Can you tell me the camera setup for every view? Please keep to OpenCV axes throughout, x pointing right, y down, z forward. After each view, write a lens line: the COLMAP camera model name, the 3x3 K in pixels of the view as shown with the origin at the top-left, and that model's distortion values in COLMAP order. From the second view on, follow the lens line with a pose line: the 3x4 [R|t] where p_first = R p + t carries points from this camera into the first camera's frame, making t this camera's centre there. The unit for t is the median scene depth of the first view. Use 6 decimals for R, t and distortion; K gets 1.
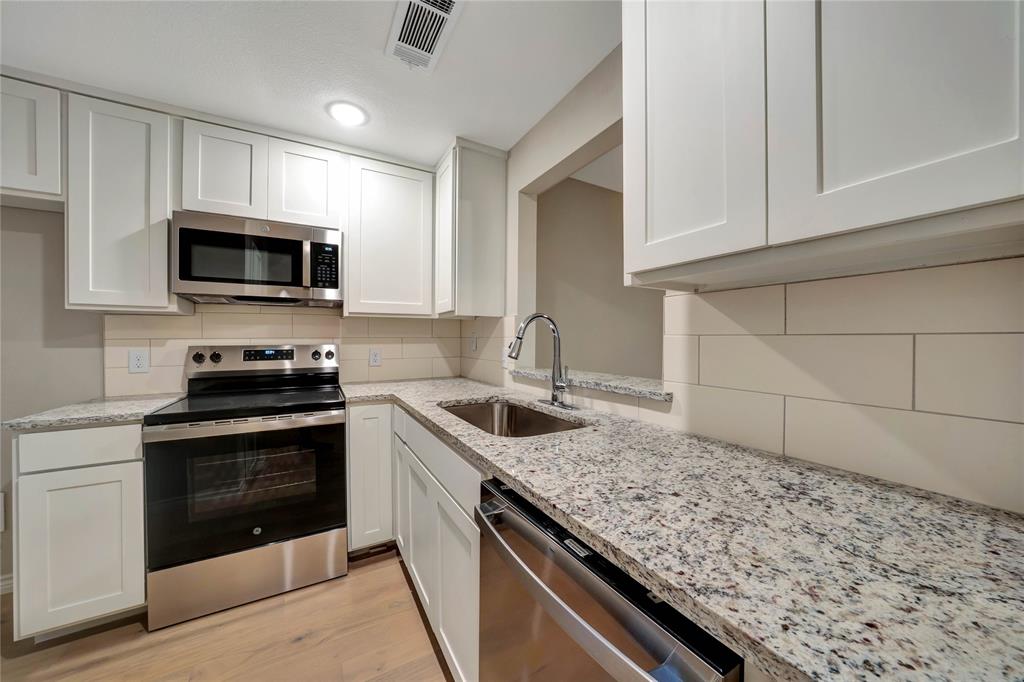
lens RADIAL K [[353.6, 0, 514.5], [0, 353.6, 338.3], [0, 0, 1]] dist [-0.013211, 0.000187]
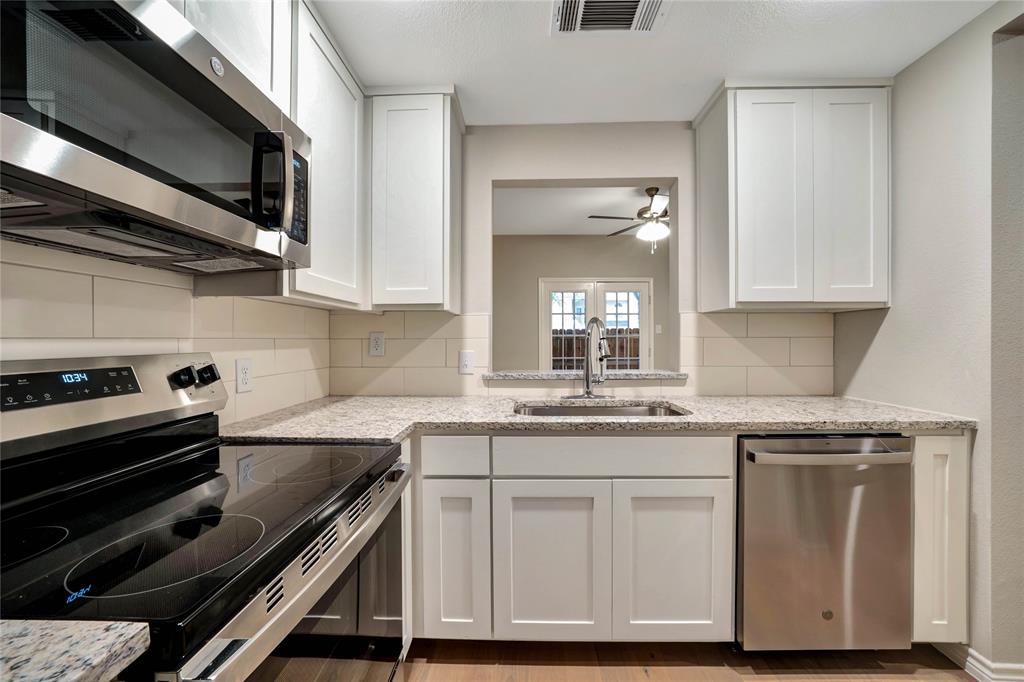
lens RADIAL K [[403.2, 0, 512.0], [0, 403.2, 341.0], [0, 0, 1]] dist [-0.000582, -0.000020]
pose [[0.504521, -0.000237, 0.863400, -0.957017], [0.002644, 0.999996, -0.001271, 0.005036], [-0.863396, 0.002924, 0.504519, 0.478993]]
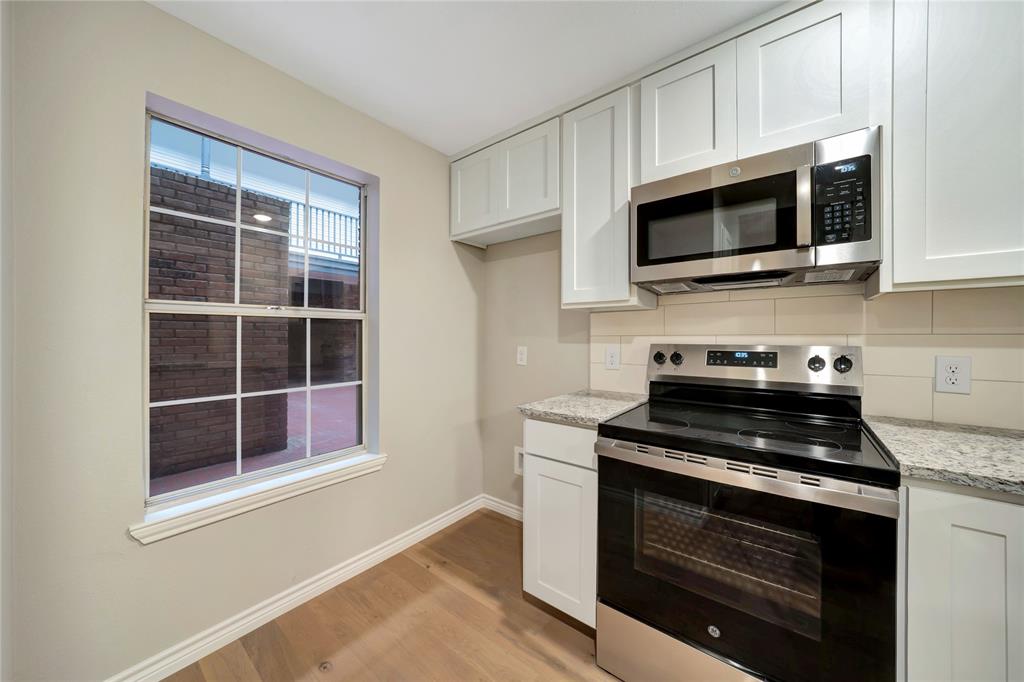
lens RADIAL K [[353.6, 0, 514.5], [0, 353.6, 338.3], [0, 0, 1]] dist [-0.013211, 0.000187]
pose [[0.375730, 0.009523, -0.926680, -0.246540], [-0.000980, 0.999951, 0.009879, -0.000284], [0.926729, -0.002804, 0.375721, 0.360449]]
